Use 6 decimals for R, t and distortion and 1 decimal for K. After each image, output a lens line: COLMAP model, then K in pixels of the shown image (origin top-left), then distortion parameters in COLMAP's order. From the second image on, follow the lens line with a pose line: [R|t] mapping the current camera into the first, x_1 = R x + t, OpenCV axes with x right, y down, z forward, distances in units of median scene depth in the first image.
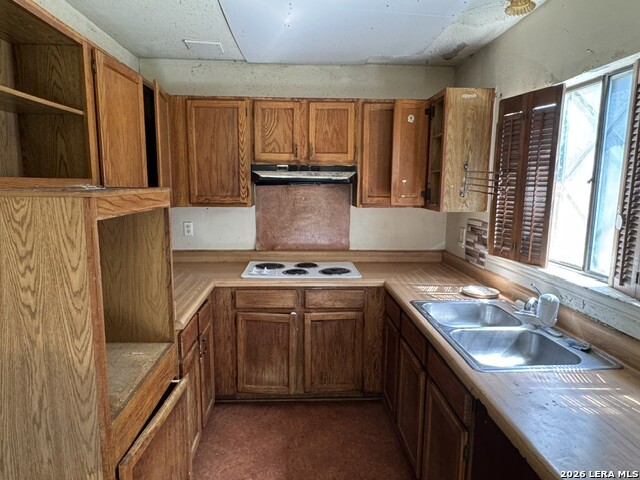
lens RADIAL K [[394.1, 0, 318.5], [0, 394.1, 242.2], [0, 0, 1]] dist [-0.027173, 0.014636]
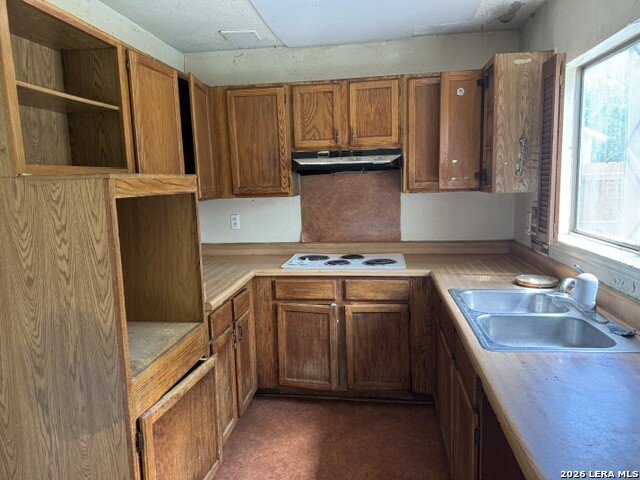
lens RADIAL K [[448.2, 0, 321.6], [0, 448.2, 244.5], [0, 0, 1]] dist [0.018944, -0.037549]
pose [[0.981287, -0.012939, -0.192118, 0.126122], [0.012072, 0.999911, -0.005685, 0.042080], [0.192174, 0.003259, 0.981355, -0.083110]]
